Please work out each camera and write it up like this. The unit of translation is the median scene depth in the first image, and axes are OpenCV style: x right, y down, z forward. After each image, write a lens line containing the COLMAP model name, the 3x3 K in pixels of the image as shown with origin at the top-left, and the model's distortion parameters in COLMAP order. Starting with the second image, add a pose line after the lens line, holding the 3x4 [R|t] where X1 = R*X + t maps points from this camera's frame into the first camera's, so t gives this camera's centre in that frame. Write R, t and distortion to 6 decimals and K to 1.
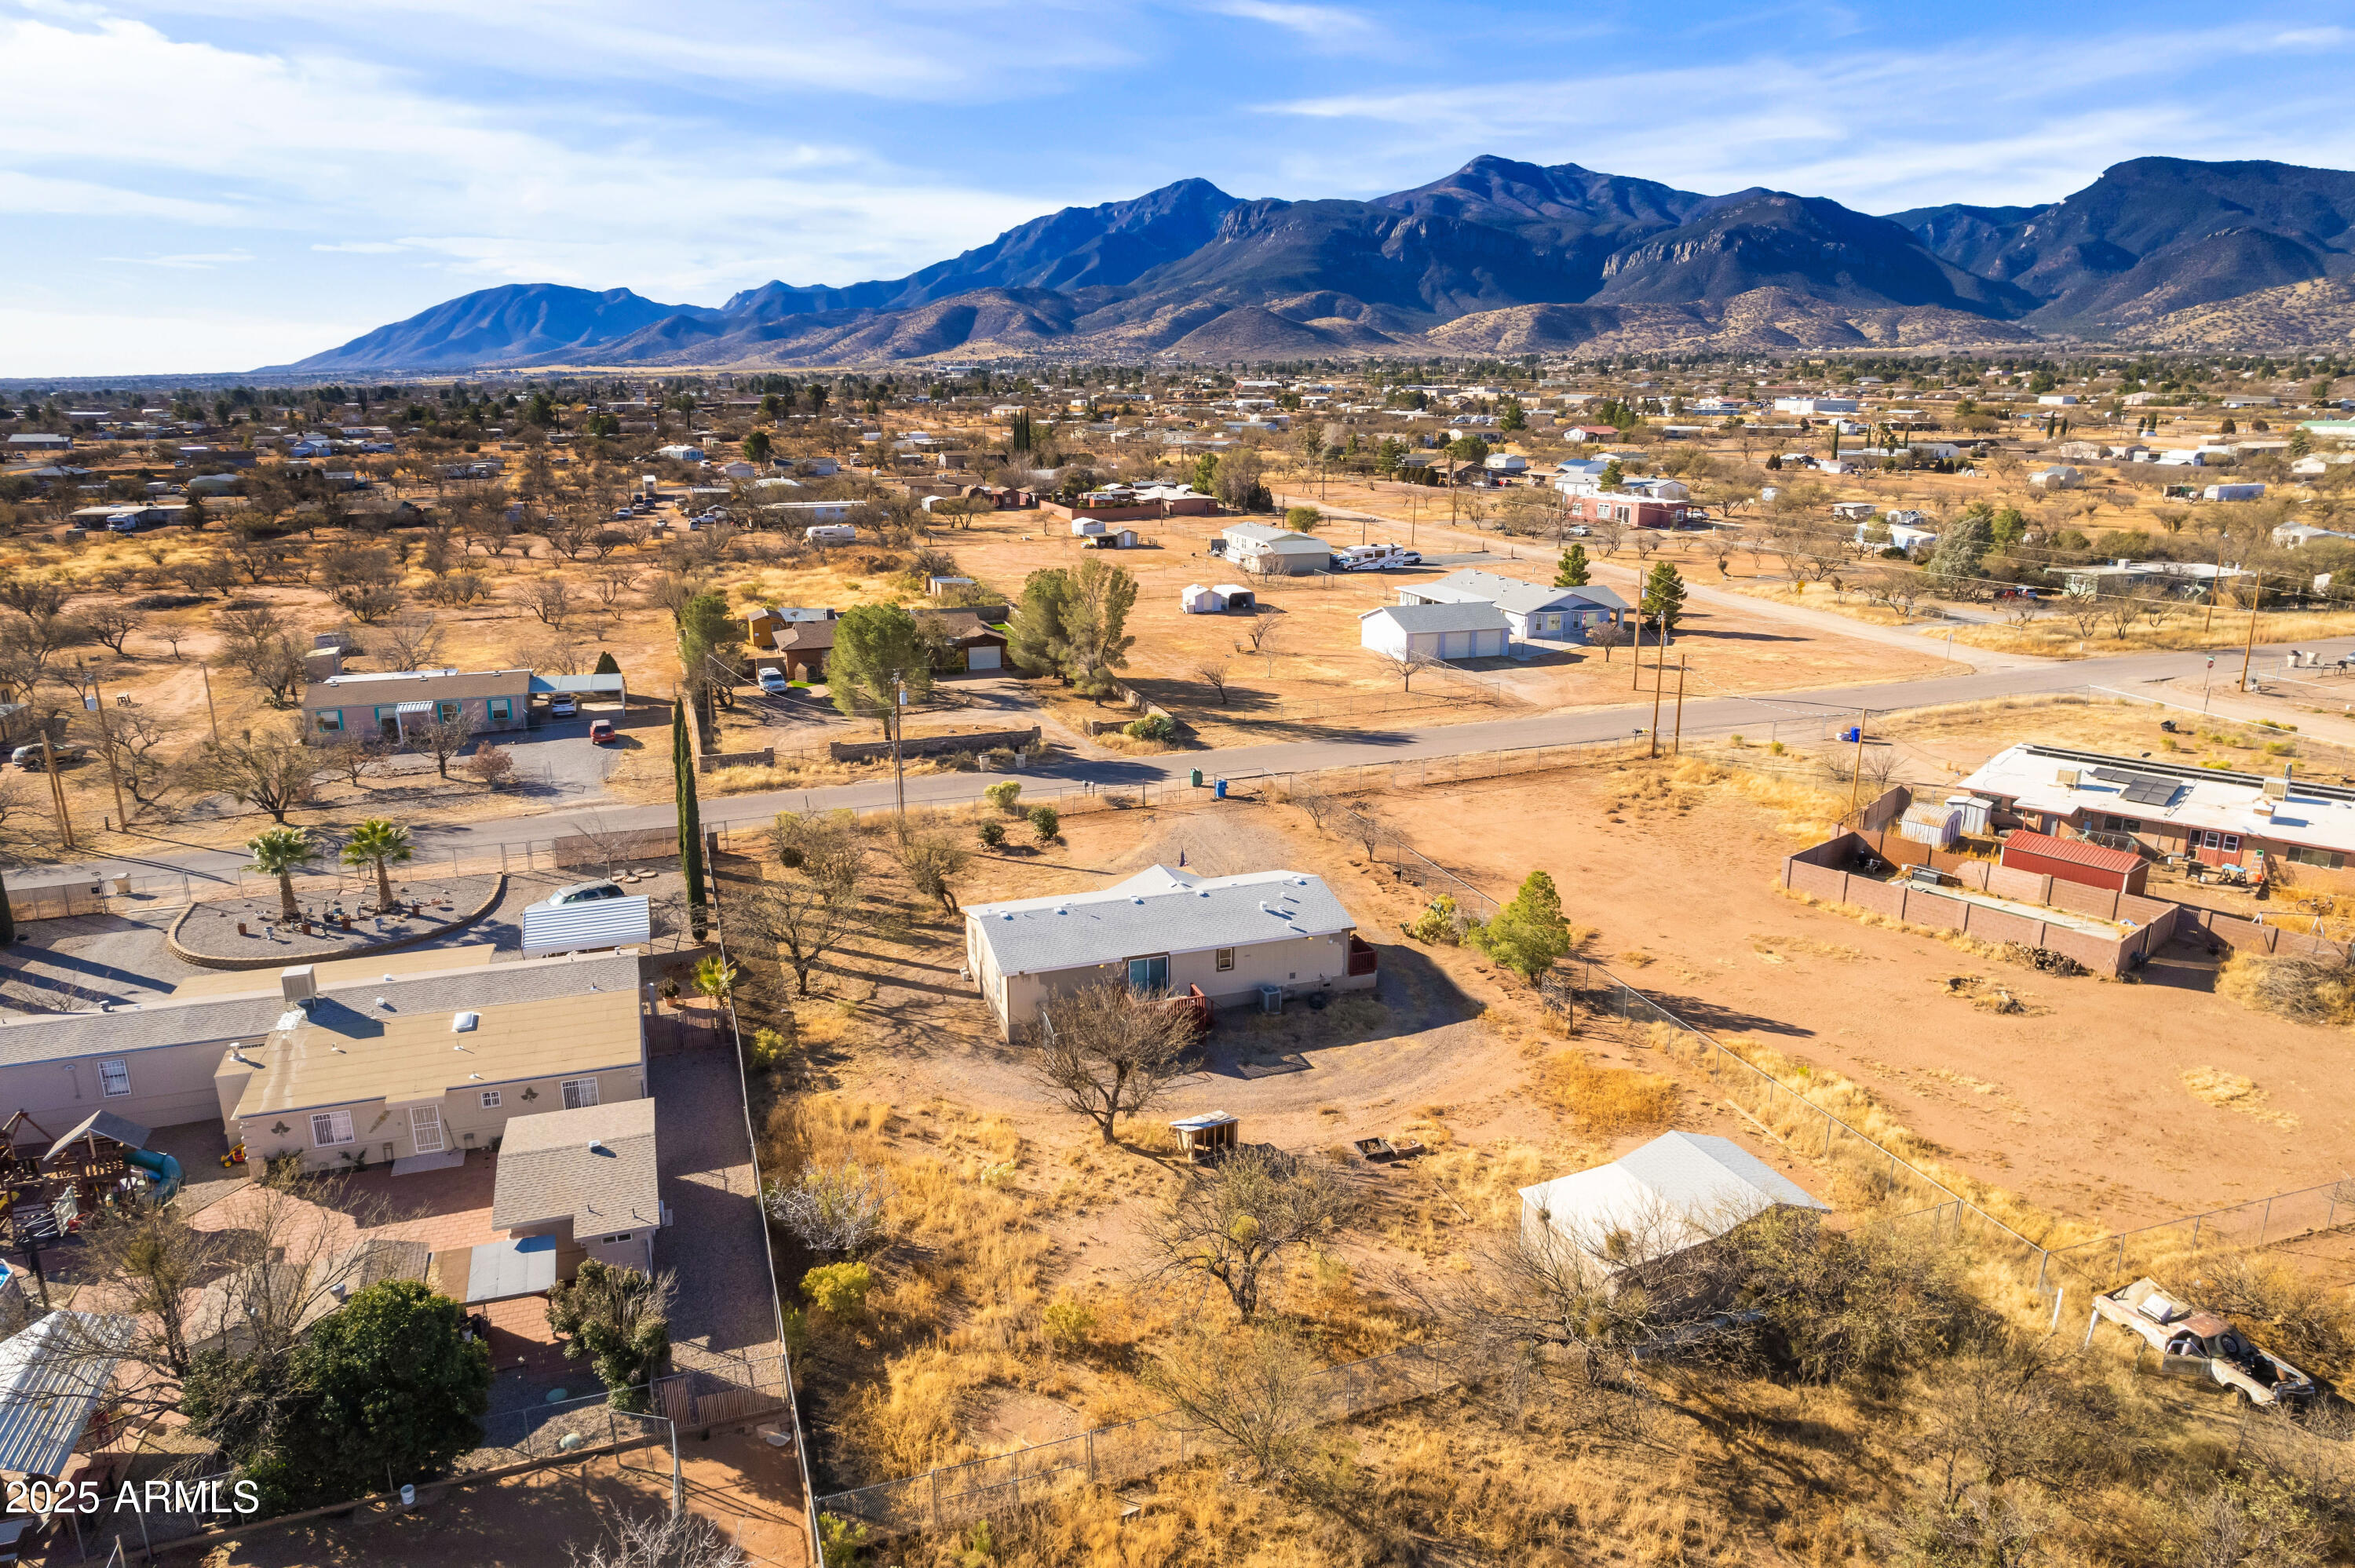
lens RADIAL K [[1506.9, 0, 1176.5], [0, 1506.9, 789.2], [0, 0, 1]] dist [-0.072459, 0.060701]
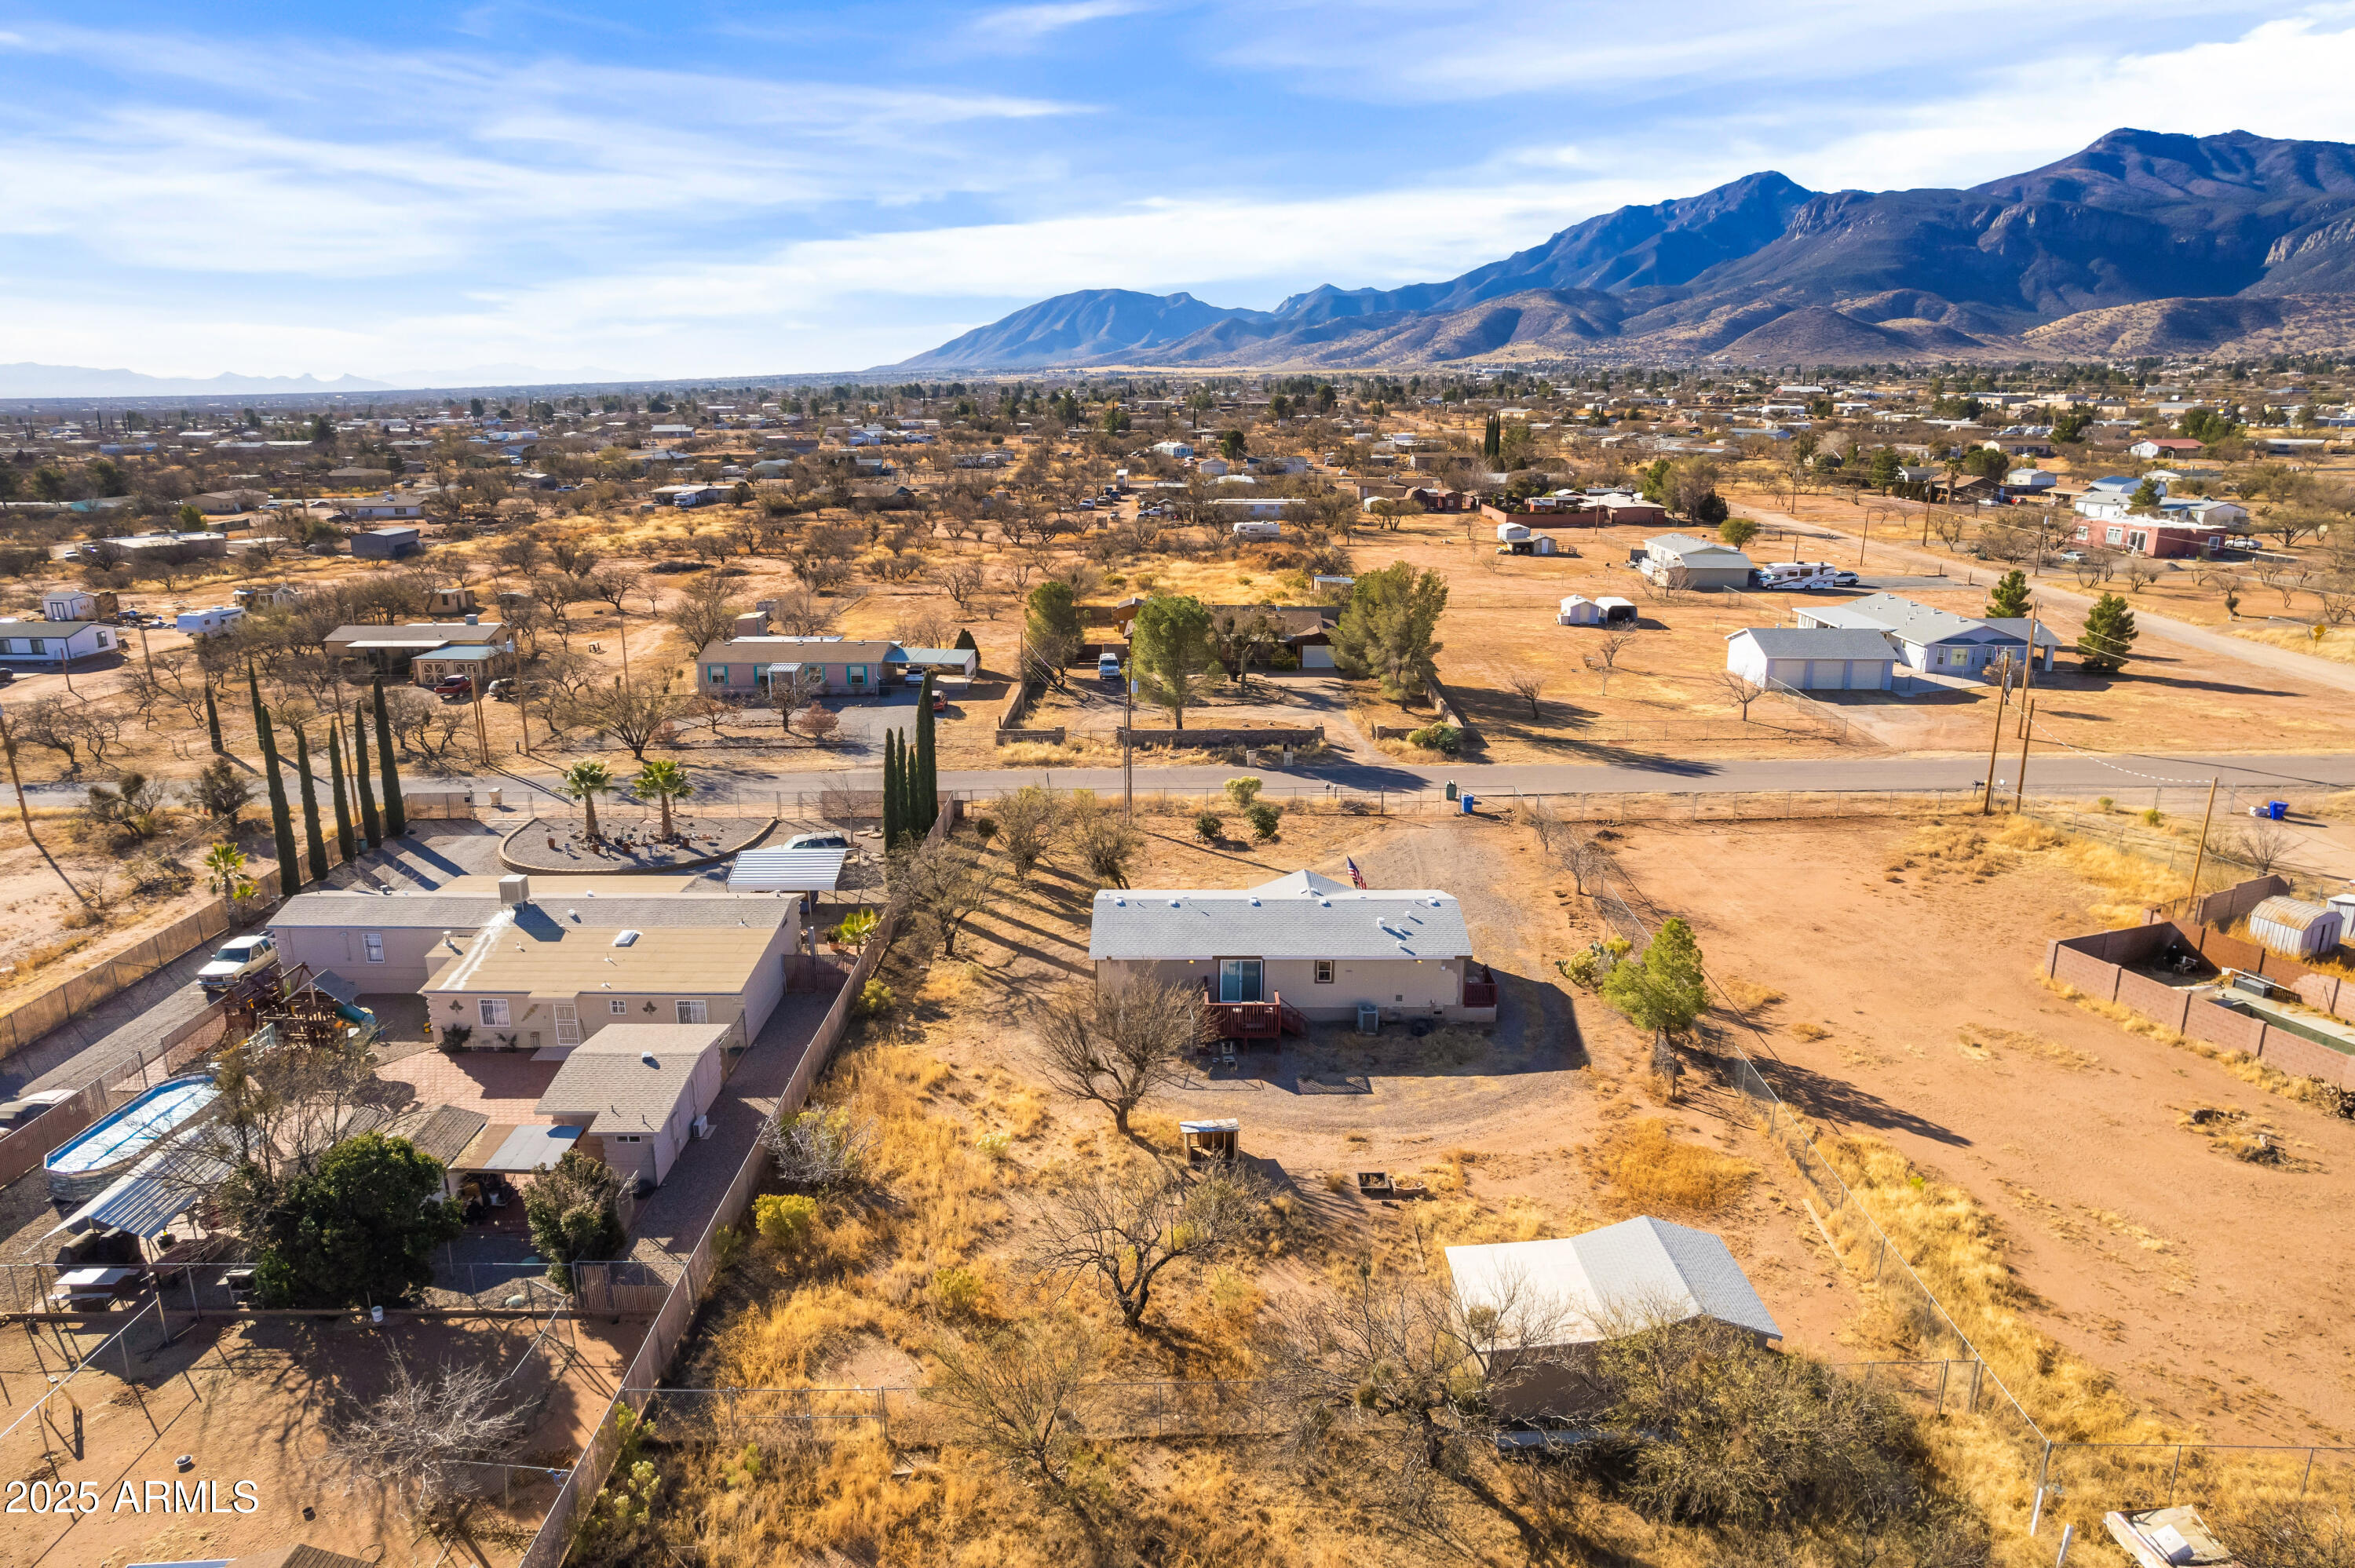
lens RADIAL K [[1506.9, 0, 1176.5], [0, 1506.9, 789.2], [0, 0, 1]] dist [-0.072459, 0.060701]
pose [[0.941000, 0.088023, -0.326759, 0.187670], [-0.088476, 0.995987, 0.013508, -0.006893], [0.326637, 0.016199, 0.945011, 0.034368]]
